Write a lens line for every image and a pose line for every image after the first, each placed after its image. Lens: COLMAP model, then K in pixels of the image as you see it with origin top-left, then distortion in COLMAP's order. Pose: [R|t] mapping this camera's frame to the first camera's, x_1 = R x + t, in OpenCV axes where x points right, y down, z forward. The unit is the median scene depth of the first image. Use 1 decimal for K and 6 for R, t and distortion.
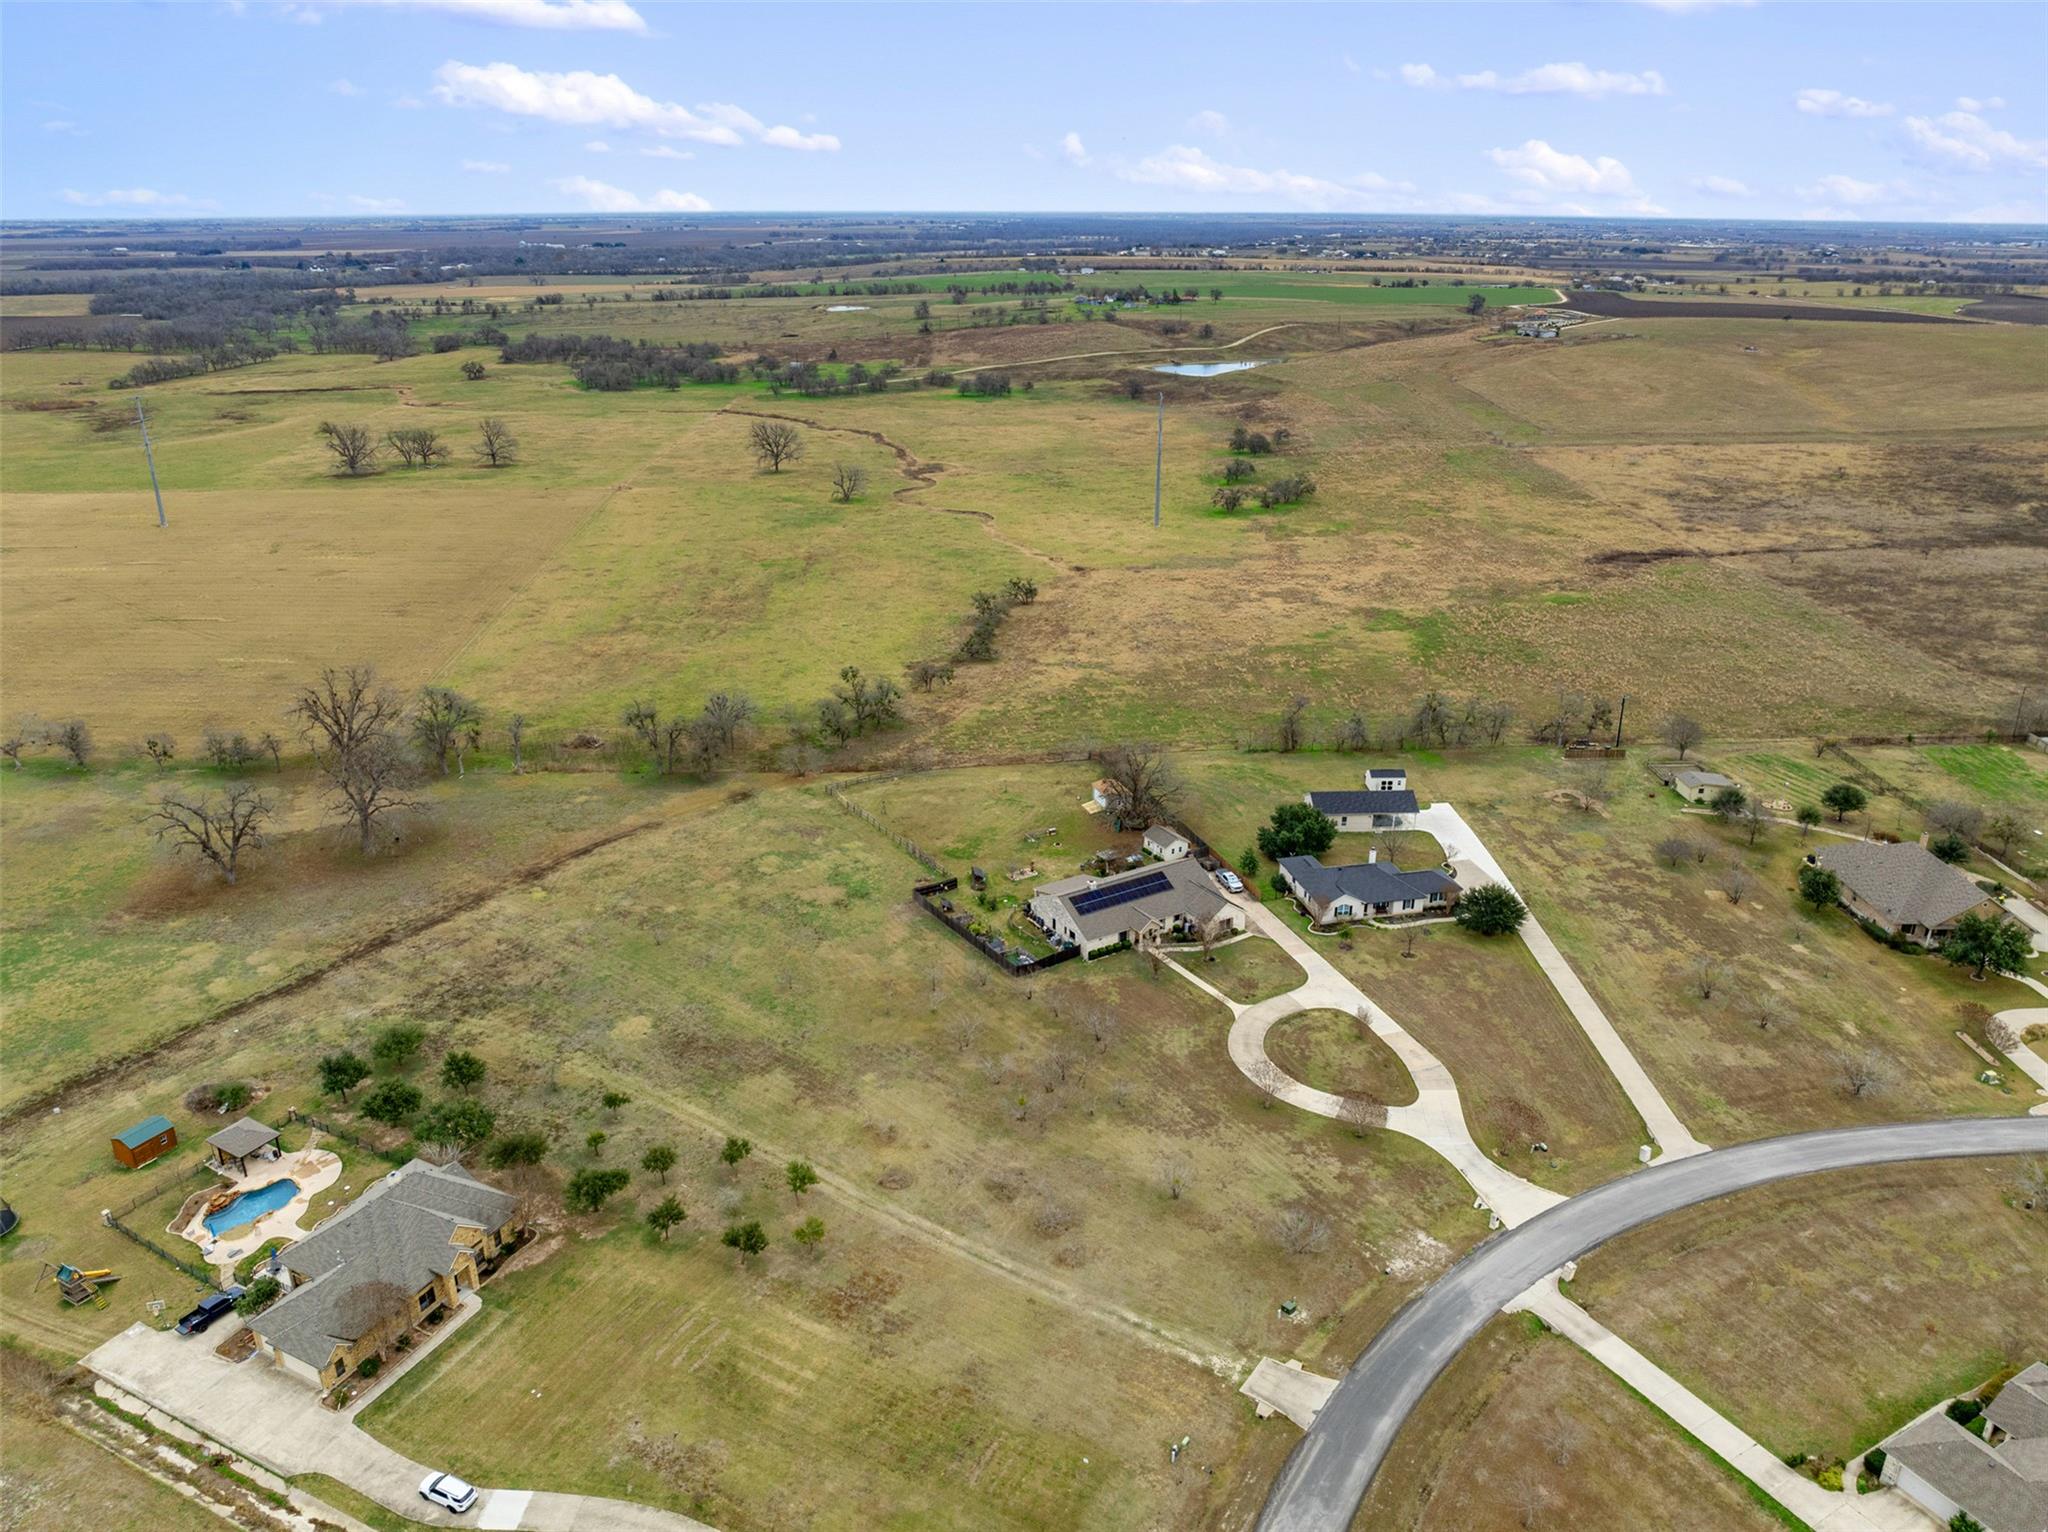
lens RADIAL K [[1444.3, 0, 1024.4], [0, 1444.3, 756.7], [0, 0, 1]] dist [-0.033077, -0.004359]
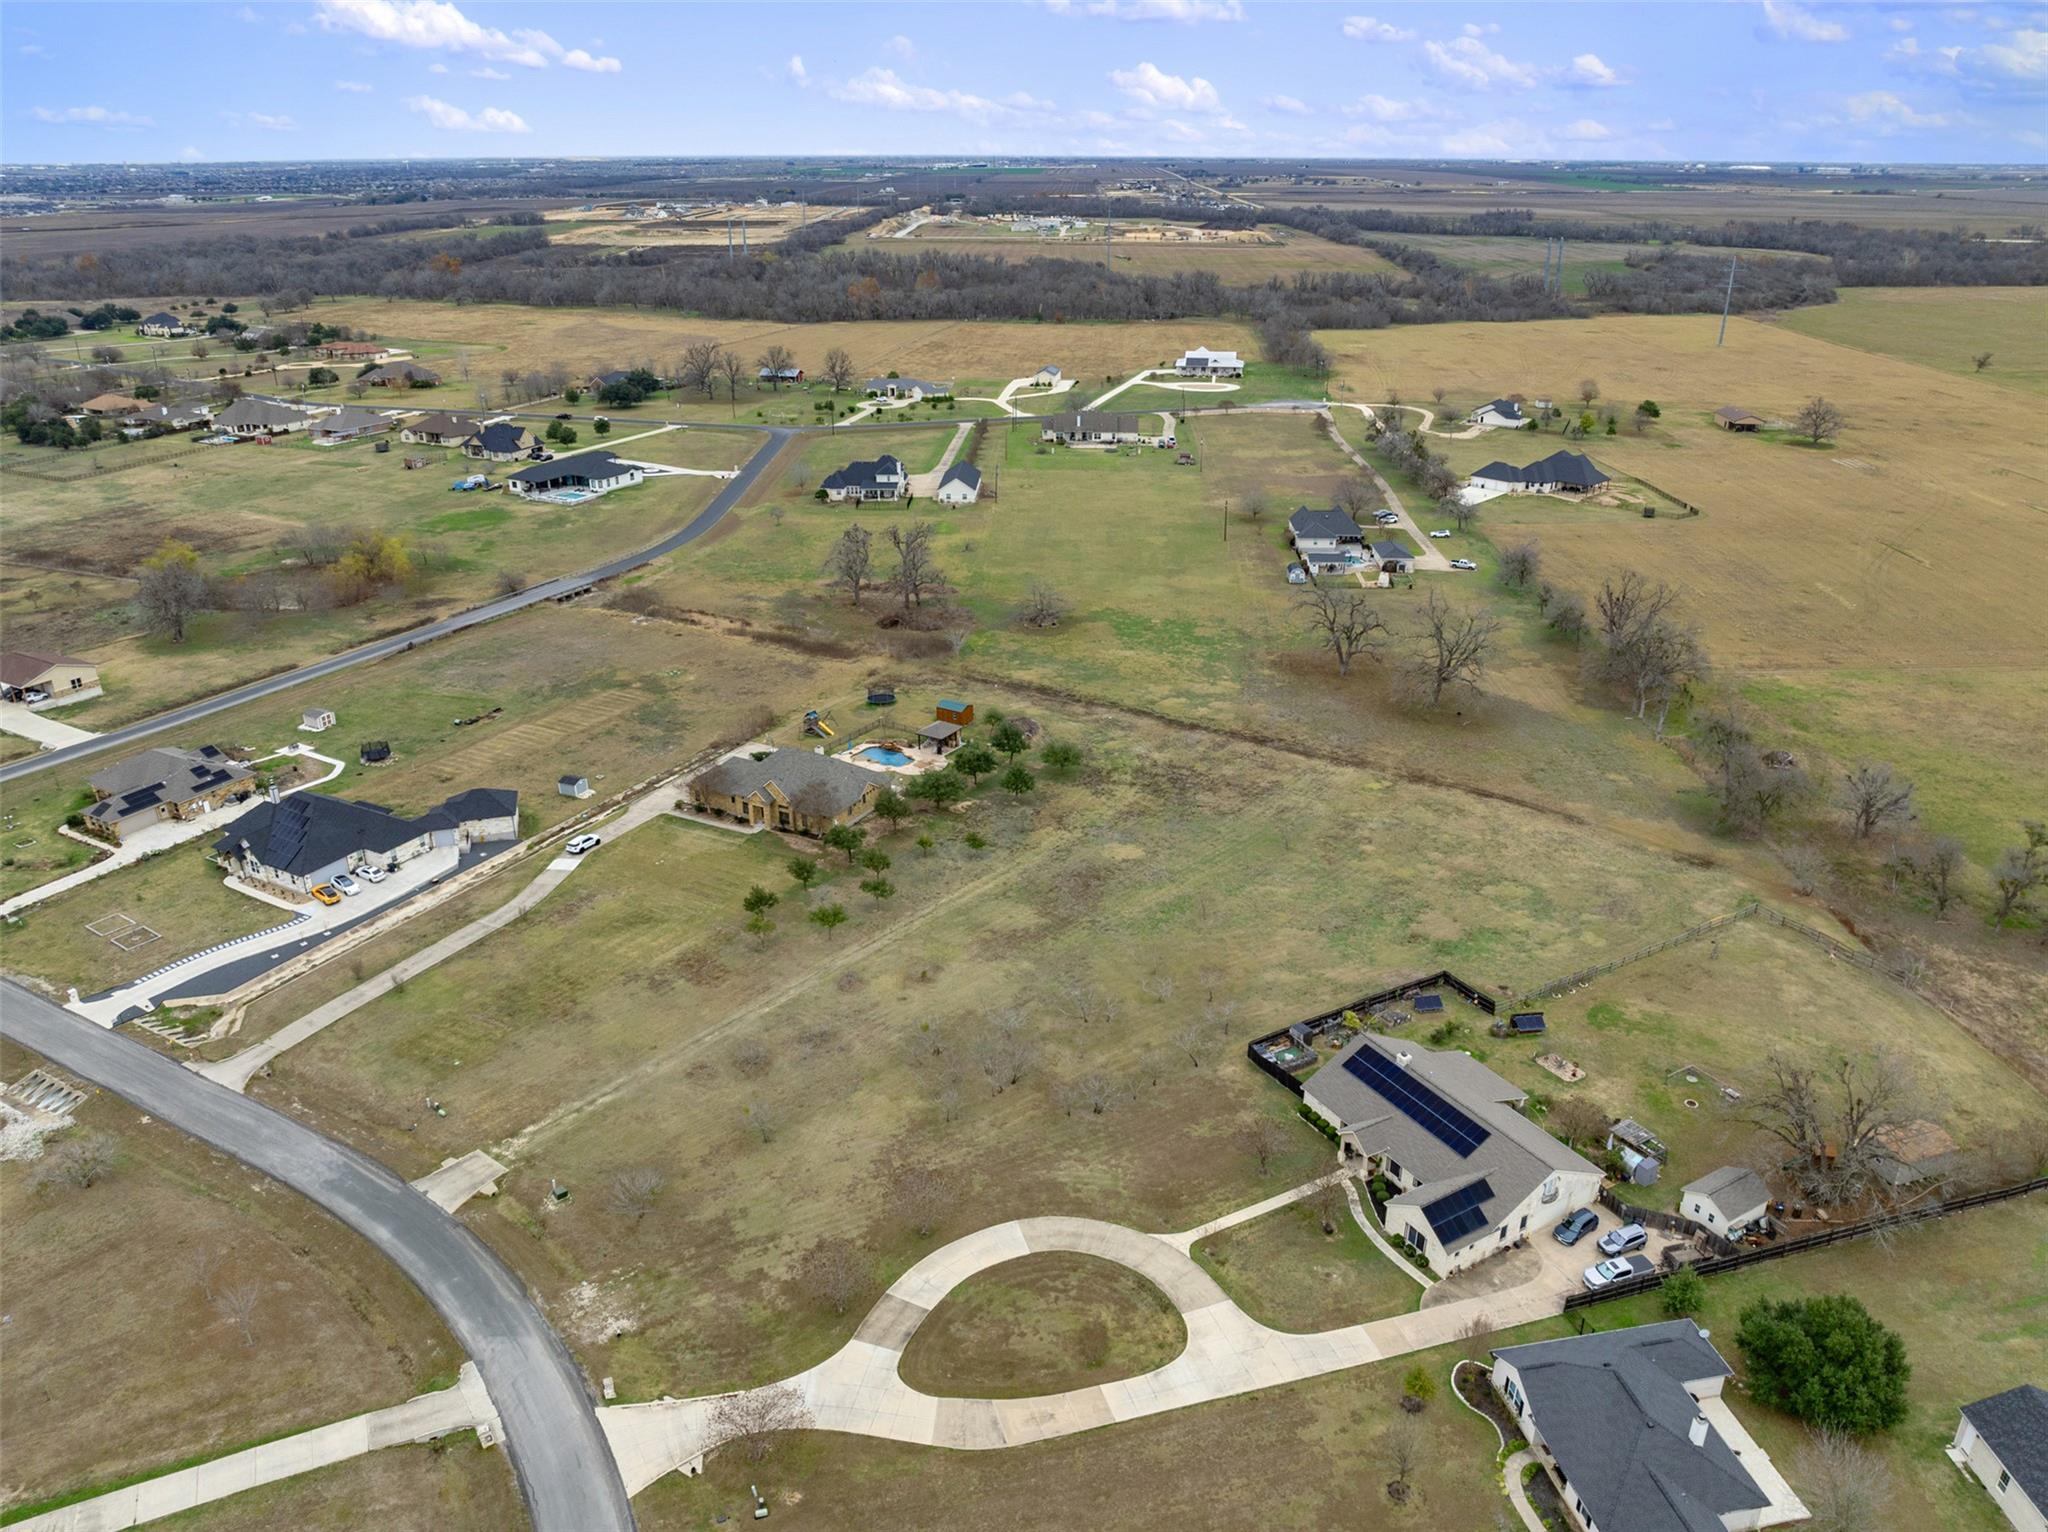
lens RADIAL K [[1445.9, 0, 1024.5], [0, 1445.9, 751.8], [0, 0, 1]] dist [-0.024642, -0.024444]
pose [[-0.037454, 0.384209, -0.922486, 0.673633], [-0.356638, 0.857204, 0.371499, -0.241007], [0.933492, 0.342907, 0.104918, 0.772576]]
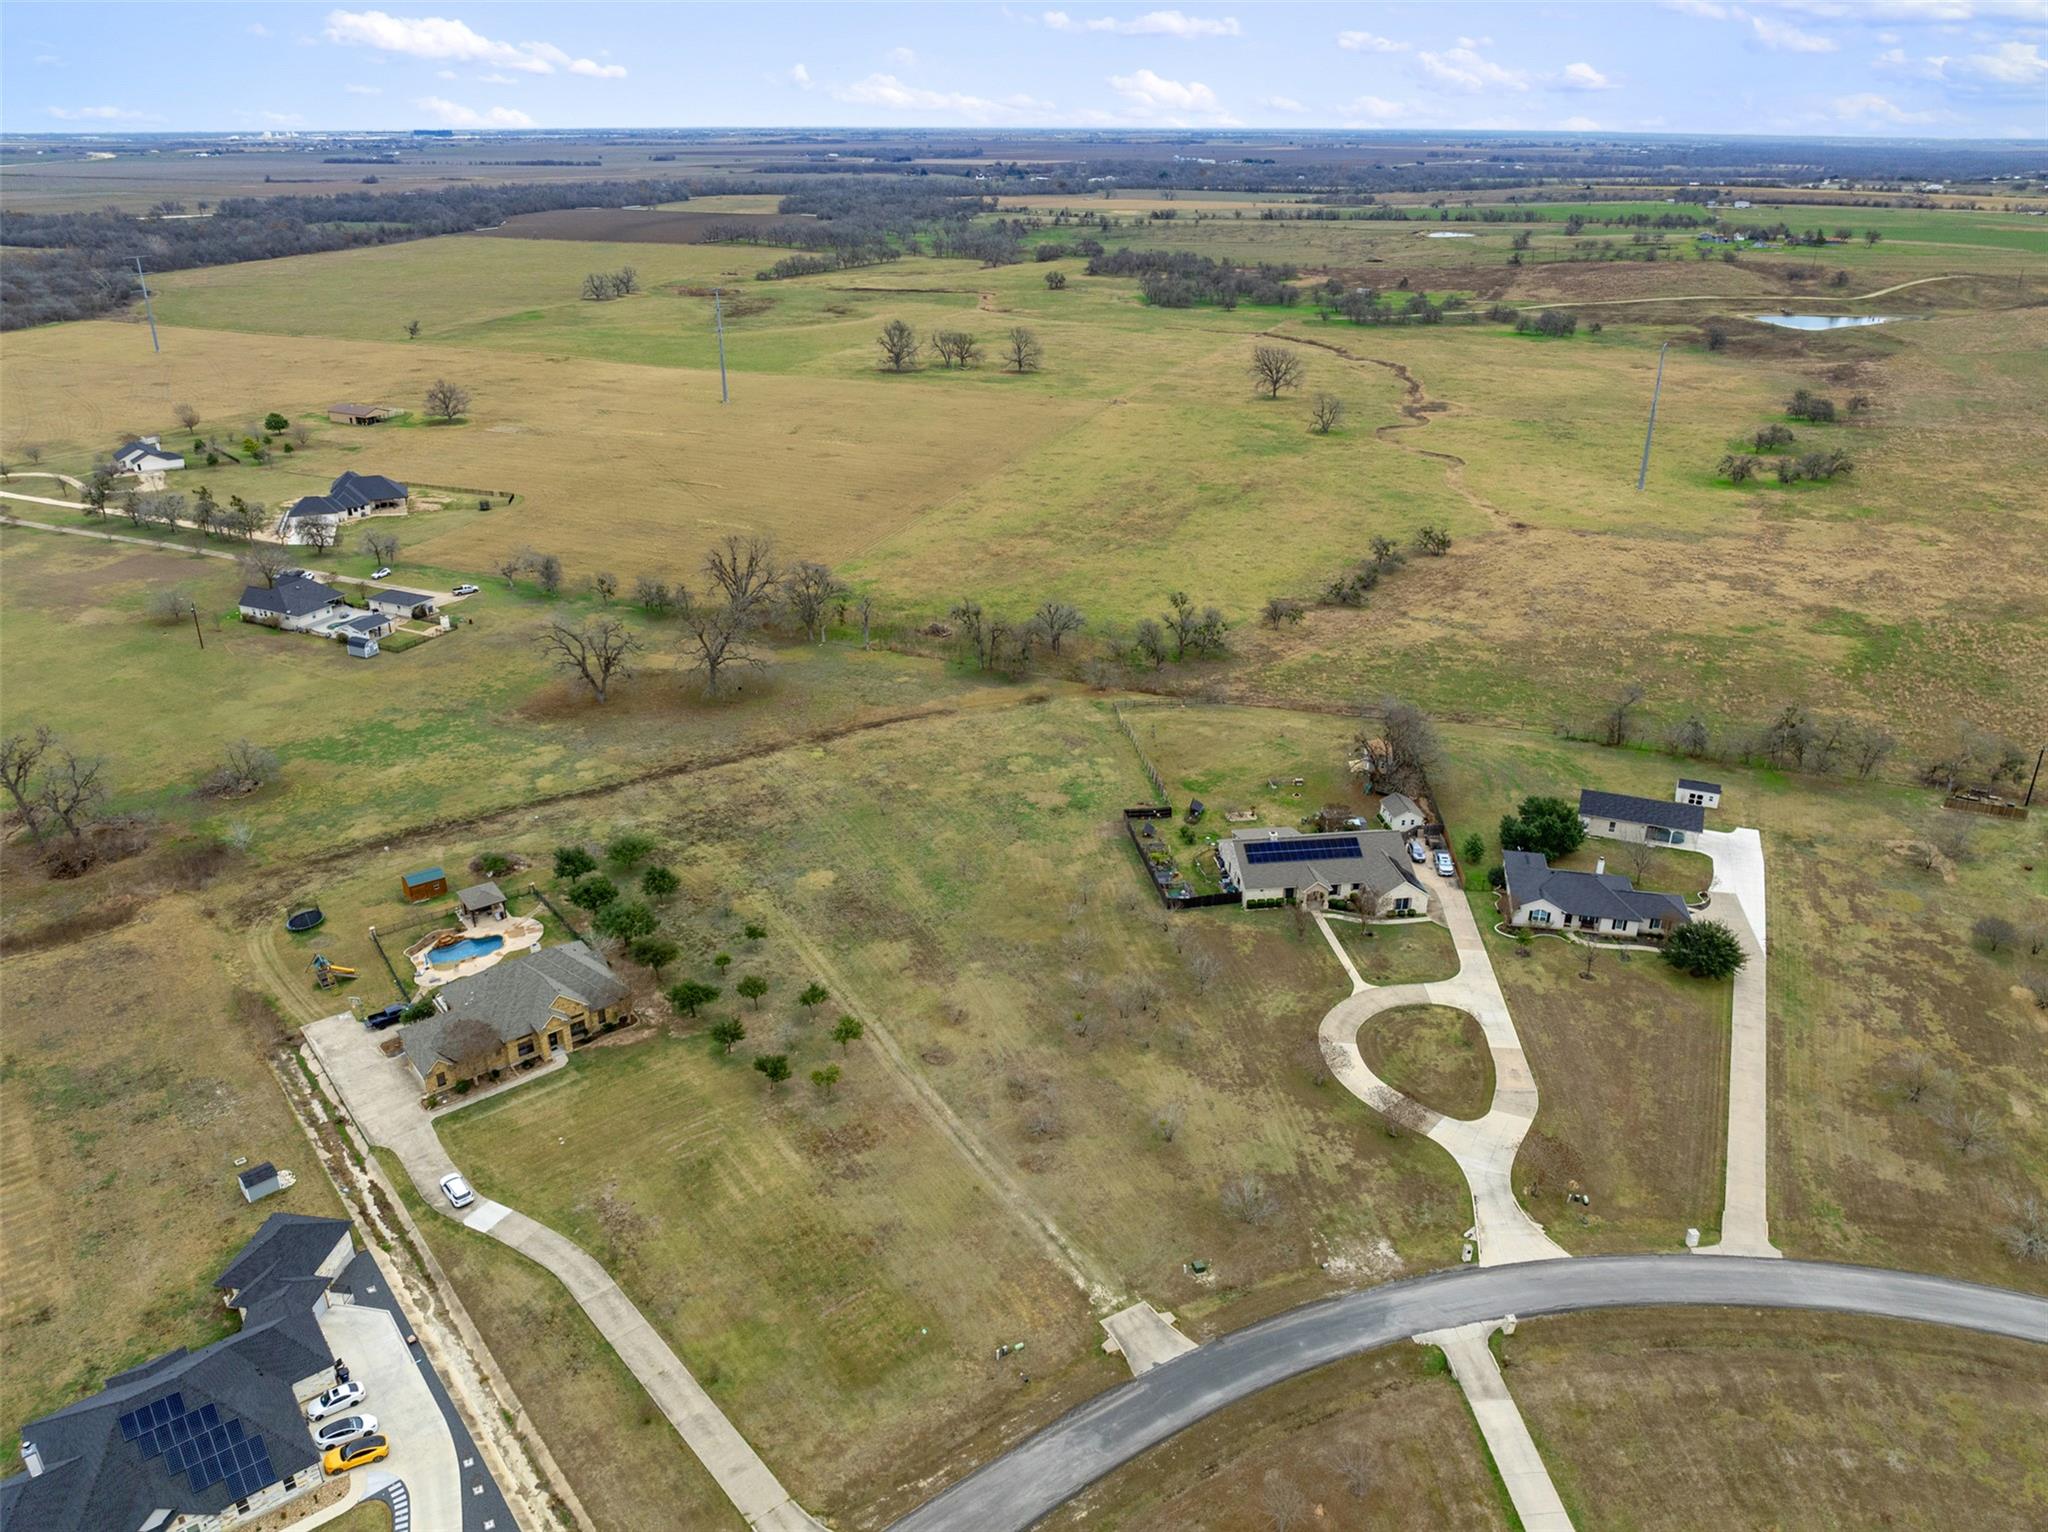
lens RADIAL K [[1445.9, 0, 1024.5], [0, 1445.9, 751.8], [0, 0, 1]] dist [-0.024642, -0.024444]
pose [[0.908984, 0.168062, -0.381449, 0.281277], [-0.150039, 0.985697, 0.076746, -0.020162], [0.388891, -0.012529, 0.921199, 0.023776]]
